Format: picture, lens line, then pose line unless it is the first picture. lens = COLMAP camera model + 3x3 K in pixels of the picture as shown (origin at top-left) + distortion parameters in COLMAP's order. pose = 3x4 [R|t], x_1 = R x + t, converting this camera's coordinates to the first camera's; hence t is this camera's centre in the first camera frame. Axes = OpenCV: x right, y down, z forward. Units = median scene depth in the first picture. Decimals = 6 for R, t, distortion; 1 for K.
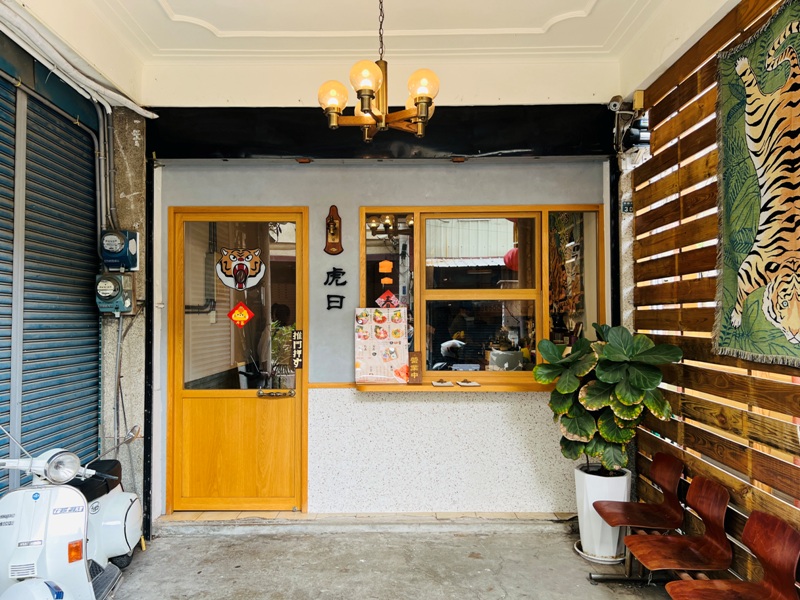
lens RADIAL K [[603.2, 0, 398.2], [0, 603.2, 301.4], [0, 0, 1]] dist [0.042946, -0.043890]
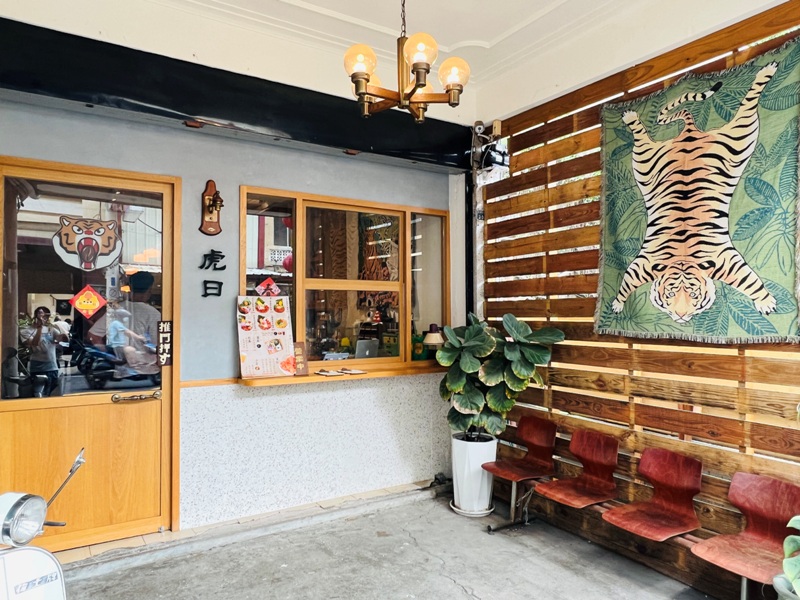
lens RADIAL K [[551.8, 0, 398.2], [0, 551.8, 300.1], [0, 0, 1]] dist [-0.000302, -0.002164]
pose [[0.834995, 0.015745, 0.550032, -0.361778], [-0.014428, 0.999873, -0.006718, 0.021638], [-0.550068, -0.002326, 0.835117, 0.186419]]
